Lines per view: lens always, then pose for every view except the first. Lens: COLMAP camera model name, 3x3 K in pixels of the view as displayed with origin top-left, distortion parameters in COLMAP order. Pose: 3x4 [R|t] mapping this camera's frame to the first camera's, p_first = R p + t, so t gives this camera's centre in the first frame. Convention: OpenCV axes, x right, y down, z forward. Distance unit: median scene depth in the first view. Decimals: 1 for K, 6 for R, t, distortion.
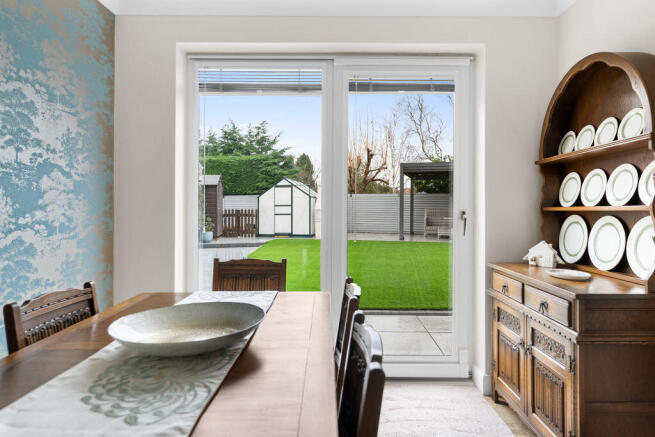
lens RADIAL K [[409.1, 0, 328.6], [0, 409.1, 209.7], [0, 0, 1]] dist [-0.004986, -0.000410]
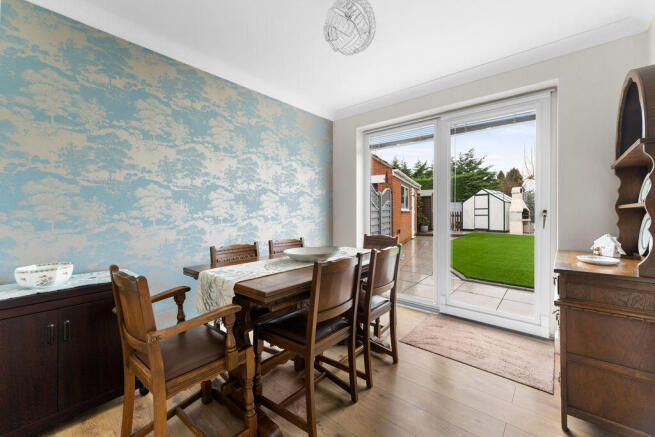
lens RADIAL K [[265.1, 0, 326.9], [0, 265.1, 214.0], [0, 0, 1]] dist [0.000691, -0.000008]
pose [[0.755205, 0.001692, -0.655486, 0.358427], [0.001610, 0.999989, 0.004435, 0.011786], [0.655486, -0.004405, 0.755194, -0.092186]]
